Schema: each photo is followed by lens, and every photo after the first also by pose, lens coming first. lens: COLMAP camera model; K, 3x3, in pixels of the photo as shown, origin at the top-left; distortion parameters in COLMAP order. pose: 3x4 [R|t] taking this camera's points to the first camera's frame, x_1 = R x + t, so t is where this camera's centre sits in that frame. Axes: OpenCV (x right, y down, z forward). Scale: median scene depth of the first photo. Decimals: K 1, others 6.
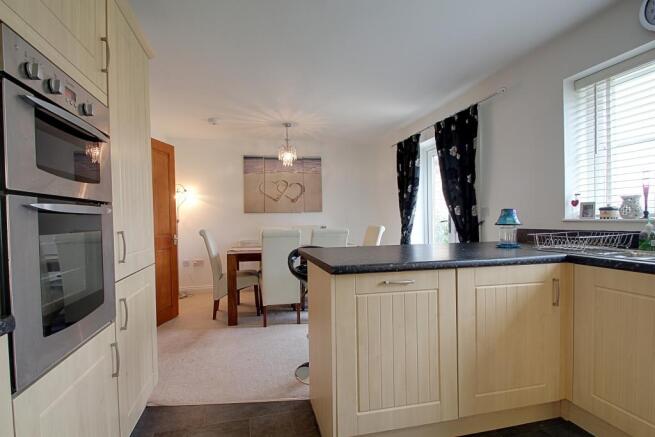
lens RADIAL K [[306.0, 0, 320.9], [0, 306.0, 221.2], [0, 0, 1]] dist [-0.011393, -0.000799]
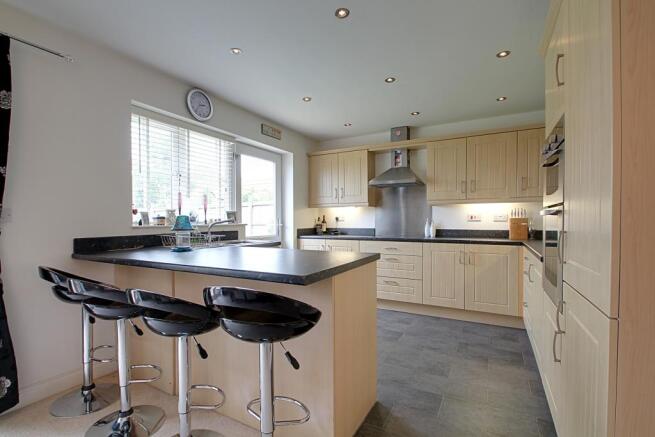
lens RADIAL K [[306.0, 0, 325.6], [0, 306.0, 220.7], [0, 0, 1]] dist [-0.011393, -0.000799]
pose [[-0.743048, 0.020698, 0.668918, -0.218450], [0.021280, 0.999747, -0.007297, -0.001955], [-0.668900, 0.008813, -0.743300, 0.682019]]
